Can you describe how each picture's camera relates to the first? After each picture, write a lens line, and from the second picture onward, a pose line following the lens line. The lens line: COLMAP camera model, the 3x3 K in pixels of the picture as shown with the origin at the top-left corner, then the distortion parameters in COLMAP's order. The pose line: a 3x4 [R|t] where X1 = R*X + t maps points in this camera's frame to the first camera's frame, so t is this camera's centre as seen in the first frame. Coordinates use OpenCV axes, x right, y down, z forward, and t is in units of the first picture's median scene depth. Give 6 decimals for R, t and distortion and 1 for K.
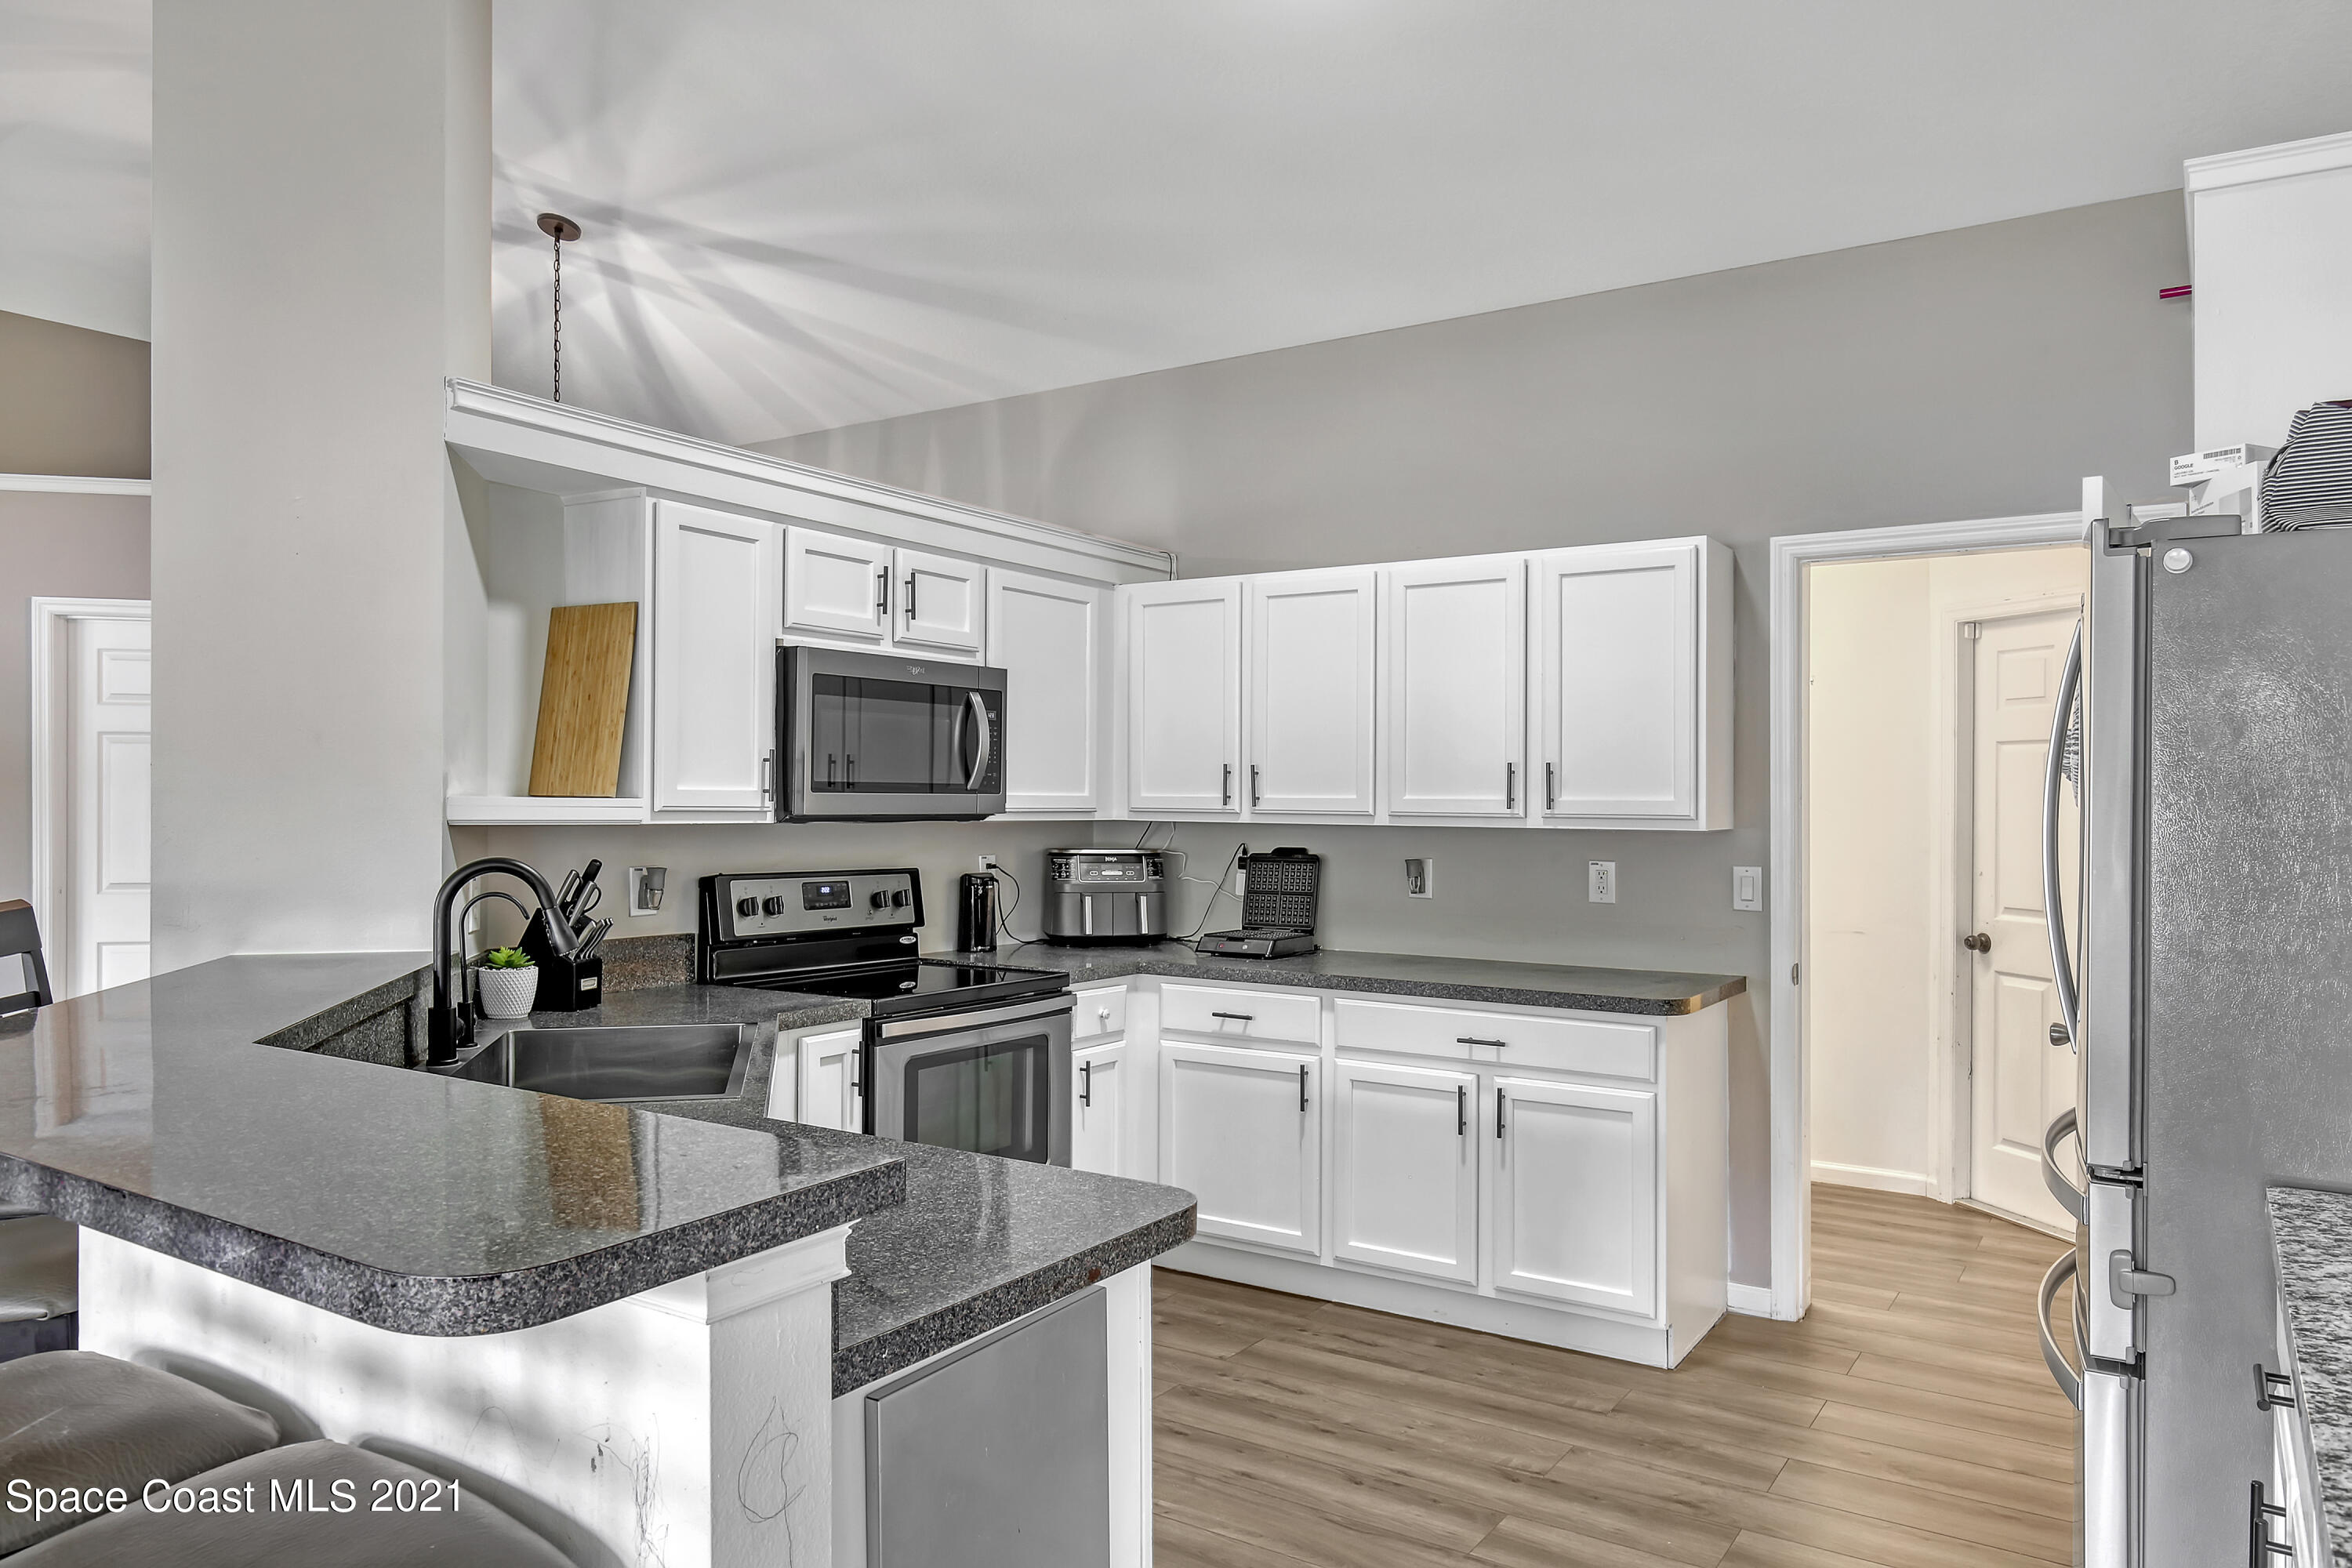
lens RADIAL K [[1568.8, 0, 1176.0], [0, 1568.8, 784.0], [0, 0, 1]] dist [-0.004138, 0.002029]
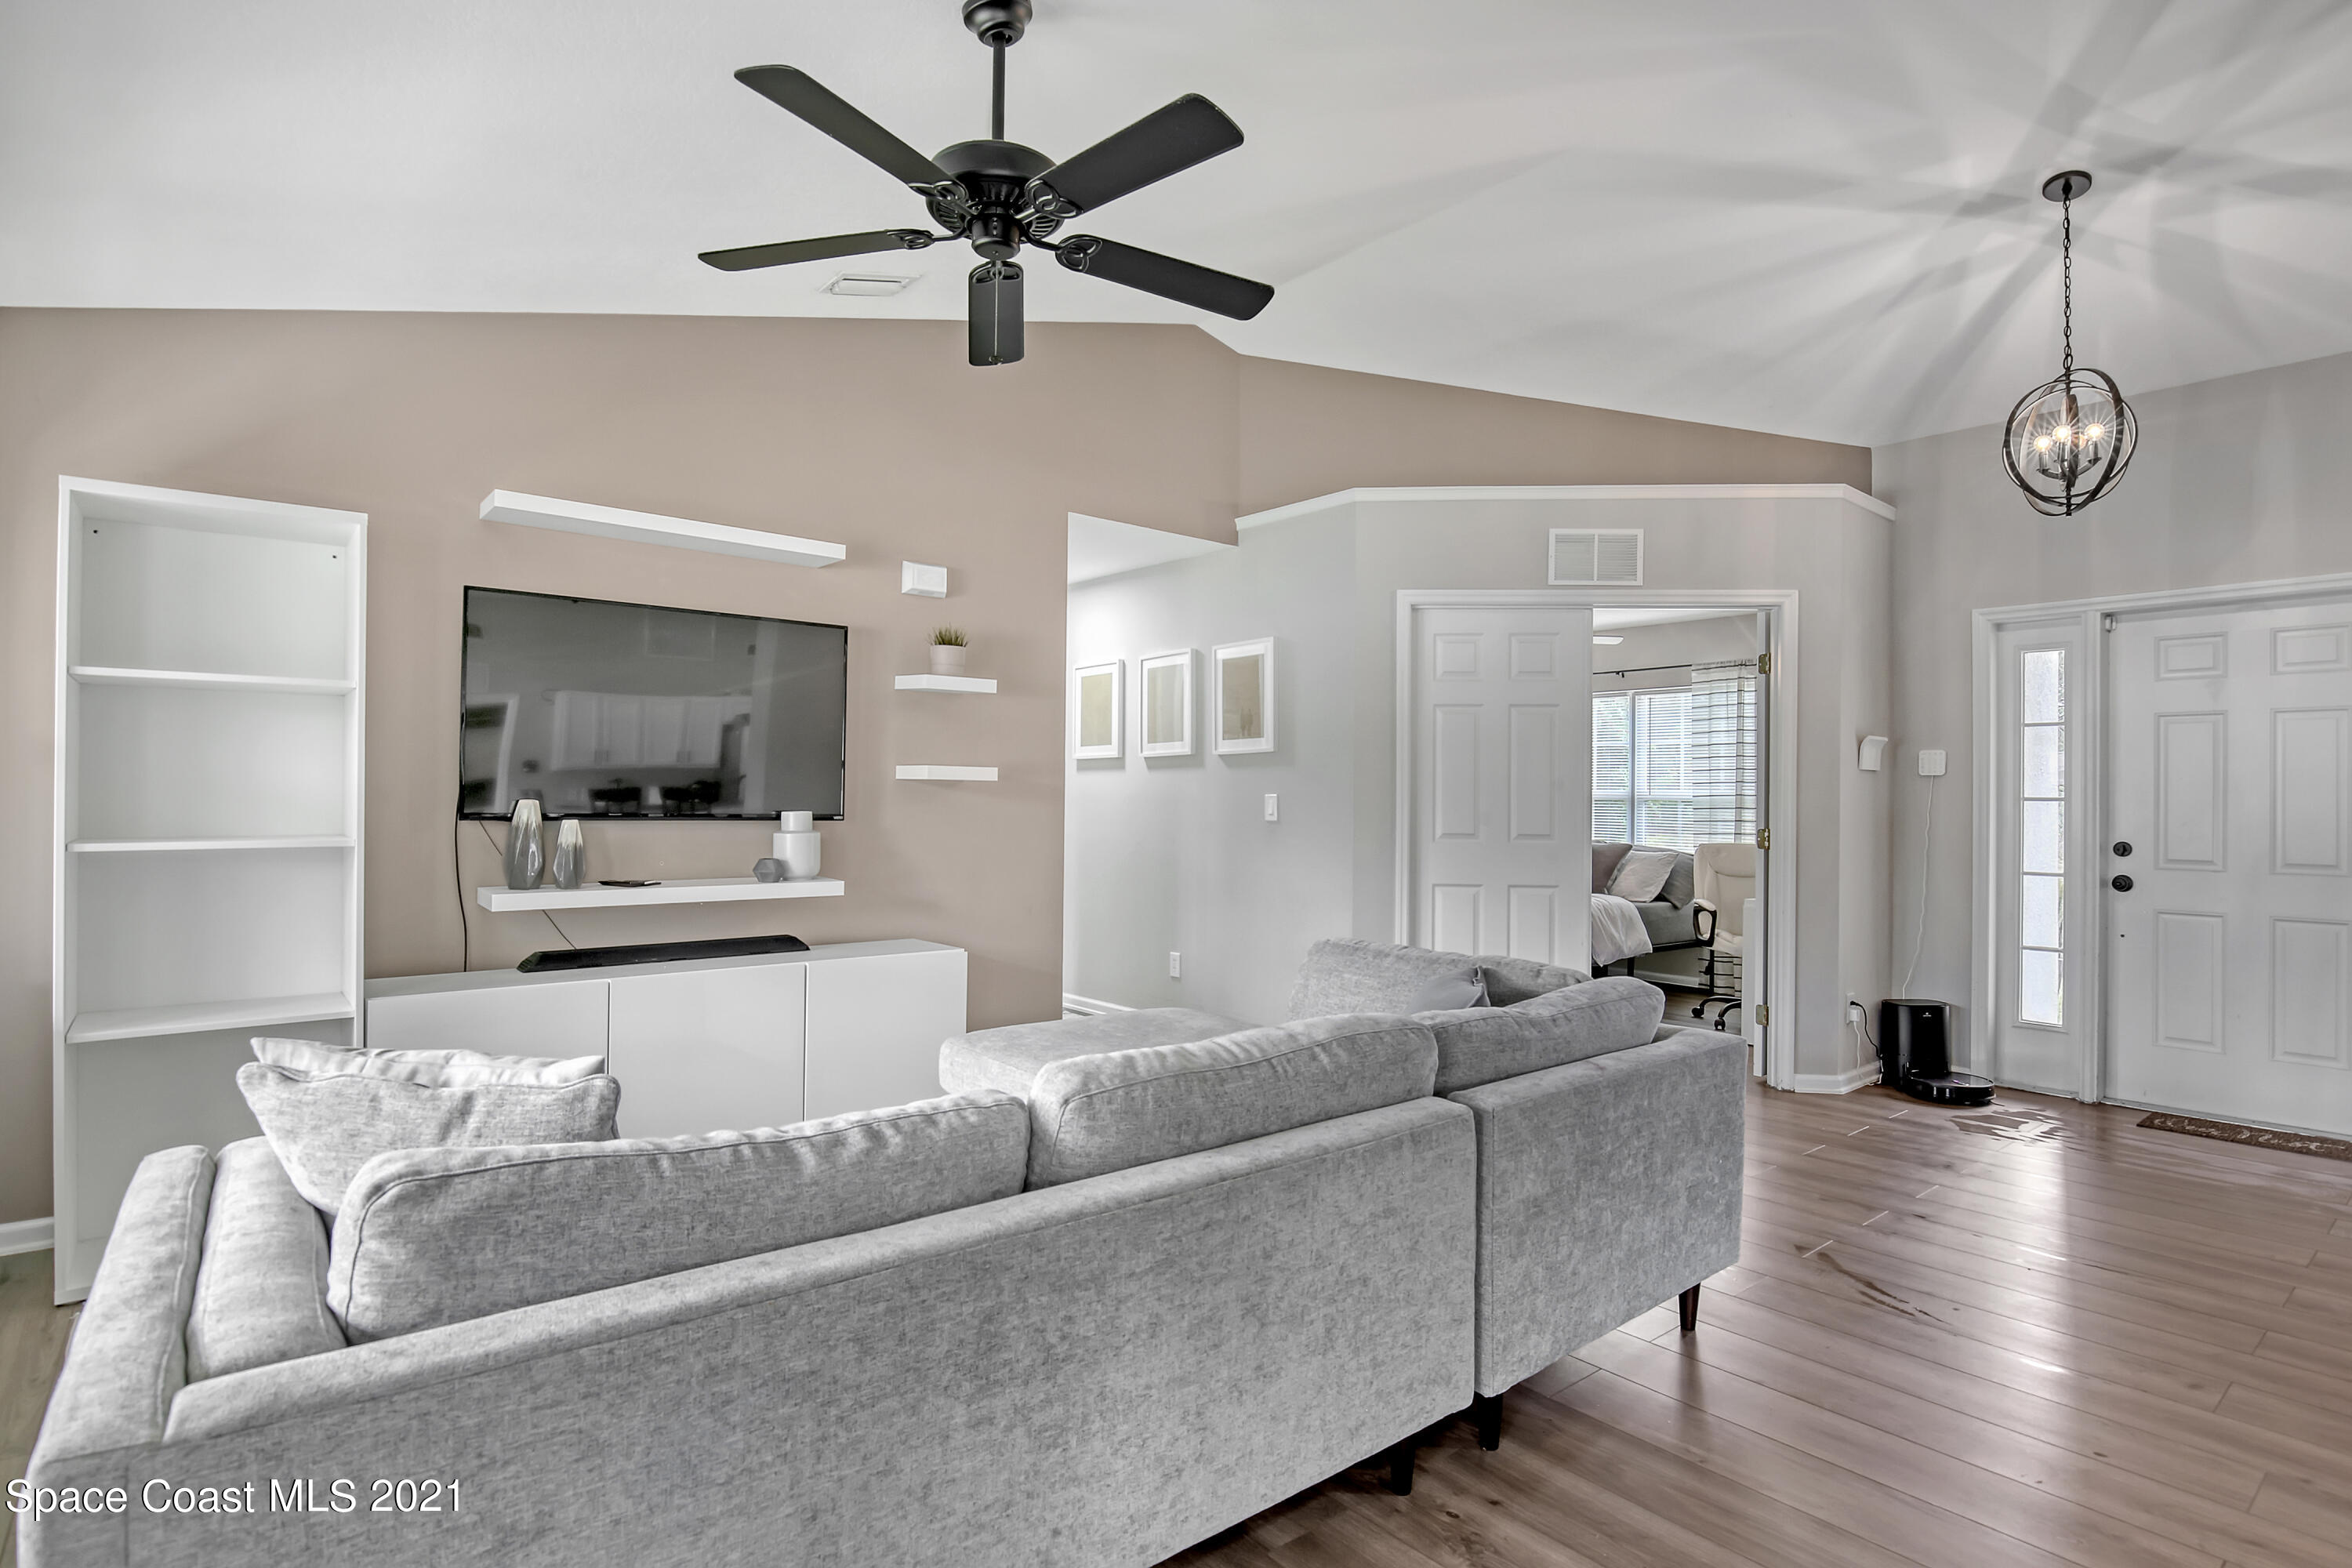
lens RADIAL K [[1201.3, 0, 1176.0], [0, 1201.3, 784.0], [0, 0, 1]] dist [-0.033309, 0.000123]
pose [[0.949034, 0.002088, -0.315168, -0.836771], [-0.004034, 0.999977, -0.005520, 0.046147], [0.315149, 0.006510, 0.949020, 0.123887]]
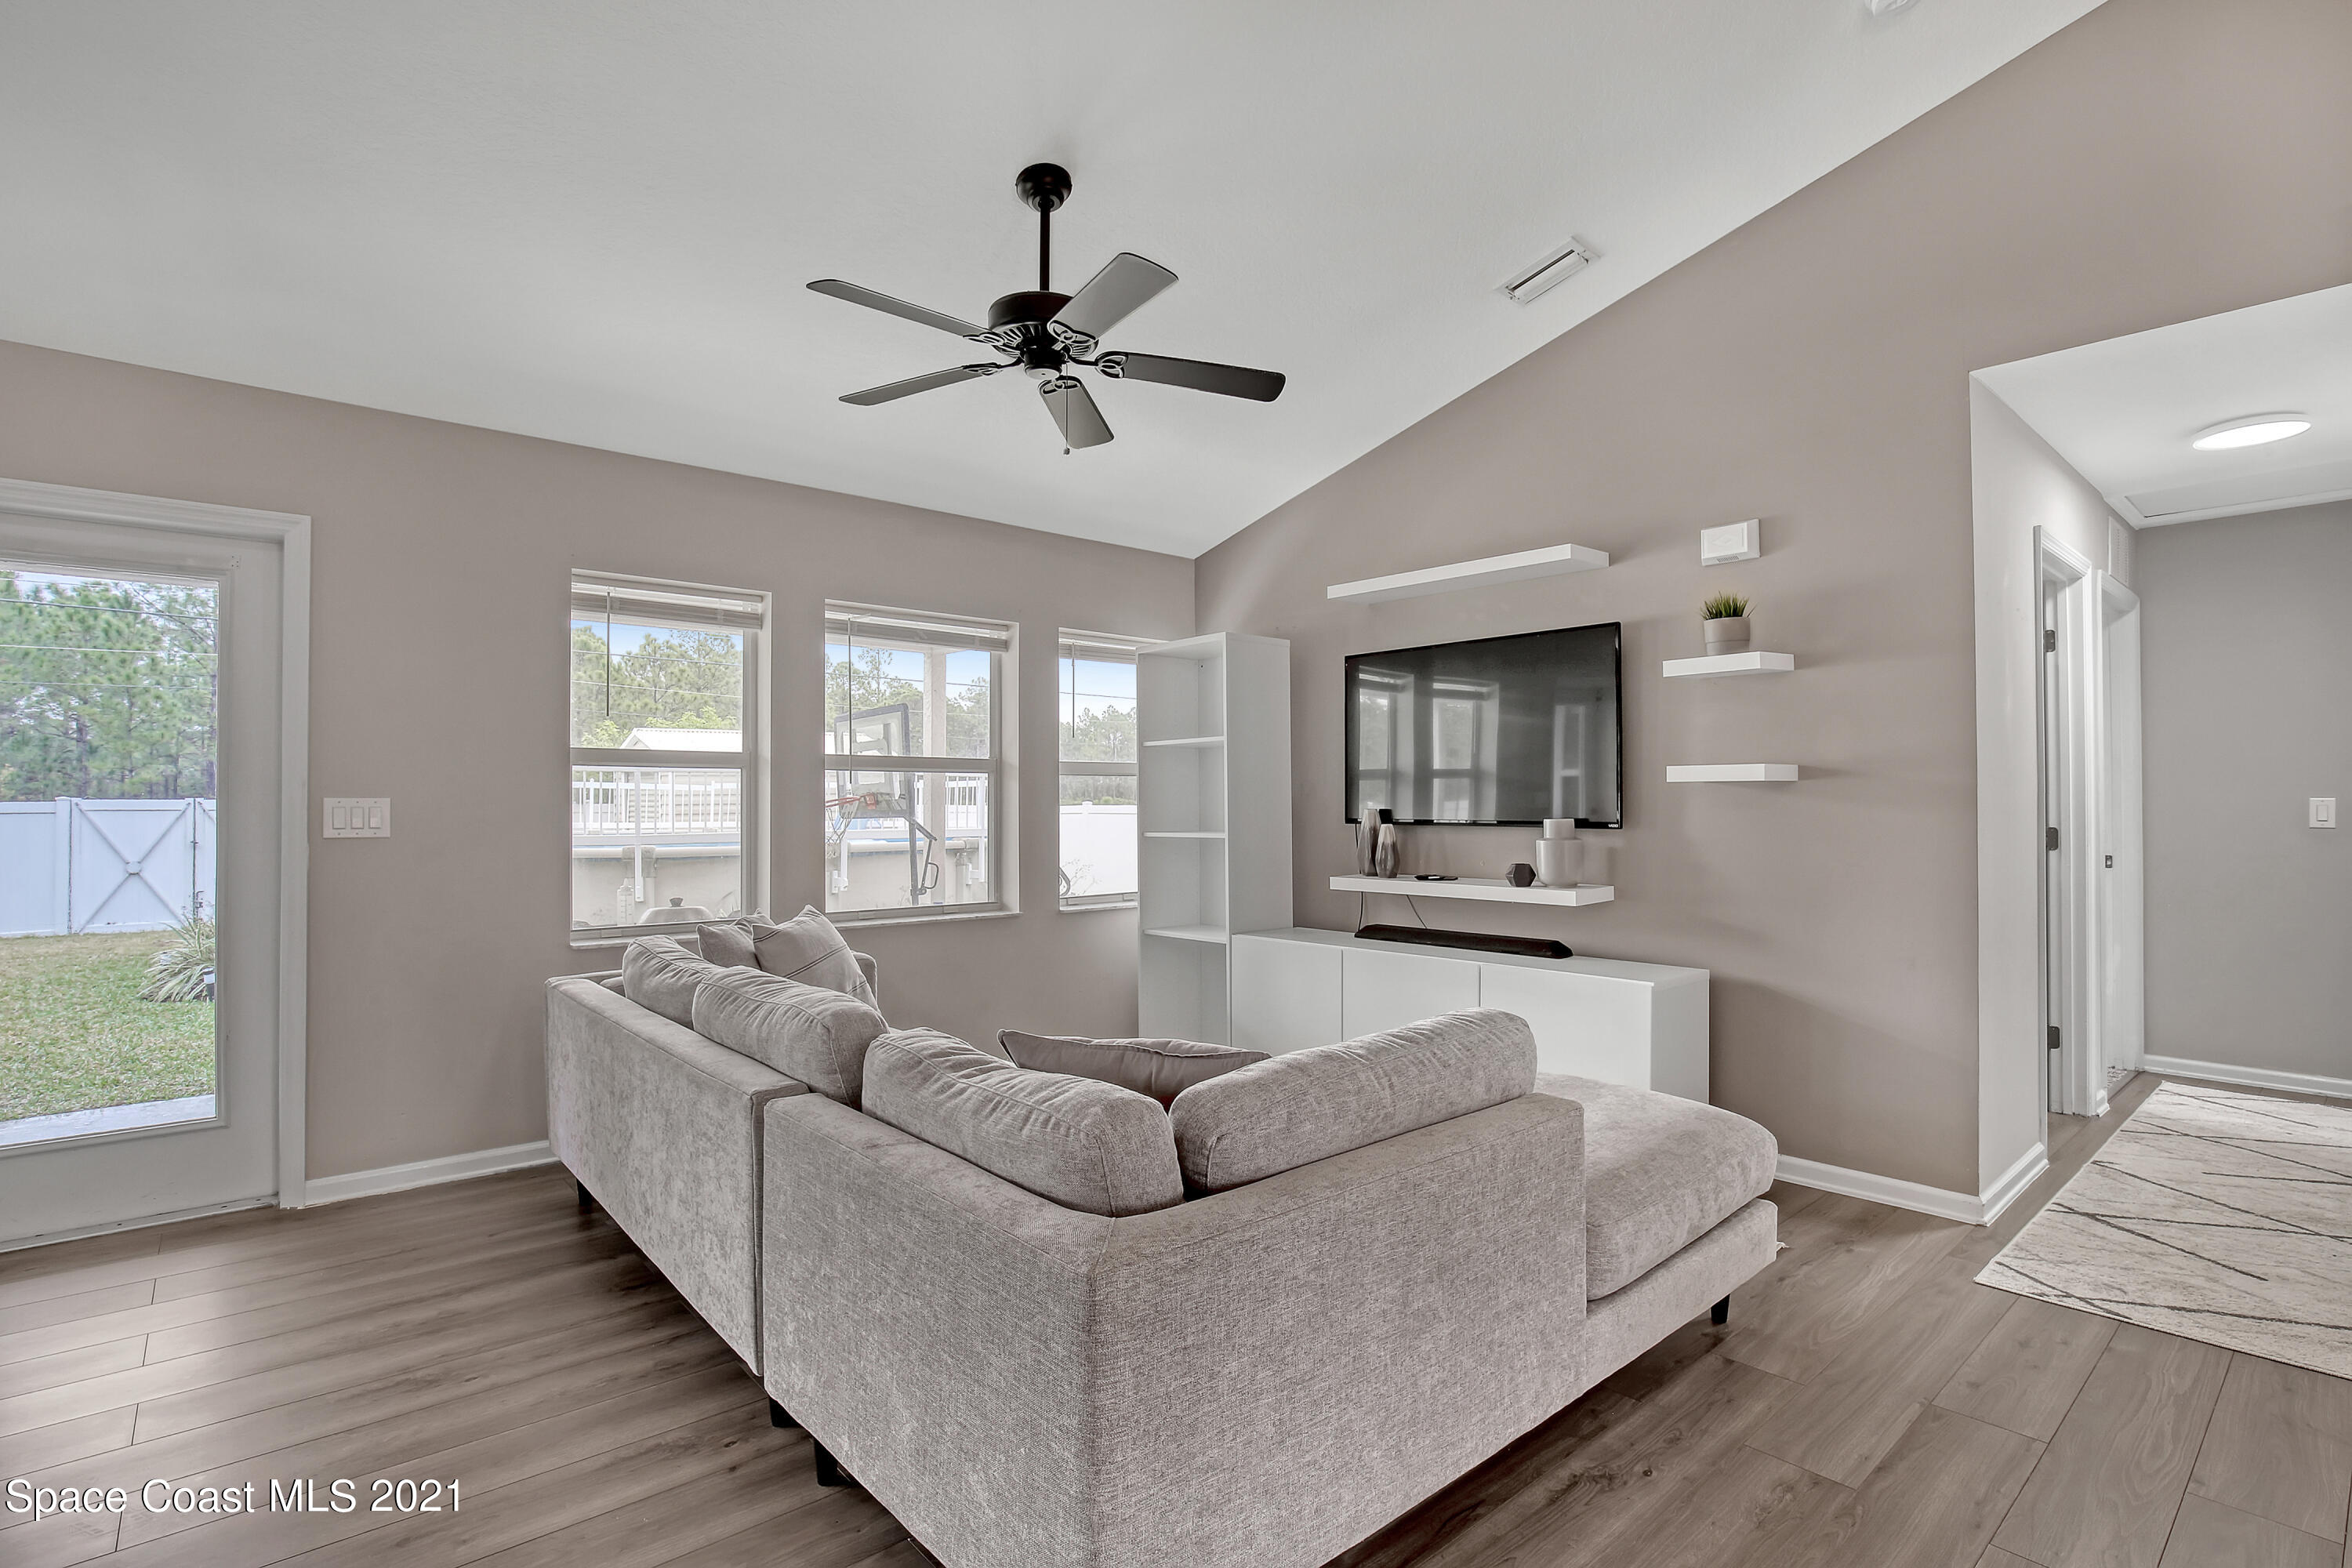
lens RADIAL K [[1114.9, 0, 1166.9], [0, 1114.9, 805.3], [0, 0, 1]] dist [0.004322, -0.000285]
pose [[-0.269971, -0.008672, -0.962829, -0.453103], [0.007334, 0.999912, -0.011062, 0.061936], [0.962840, -0.010048, -0.269884, 0.923964]]
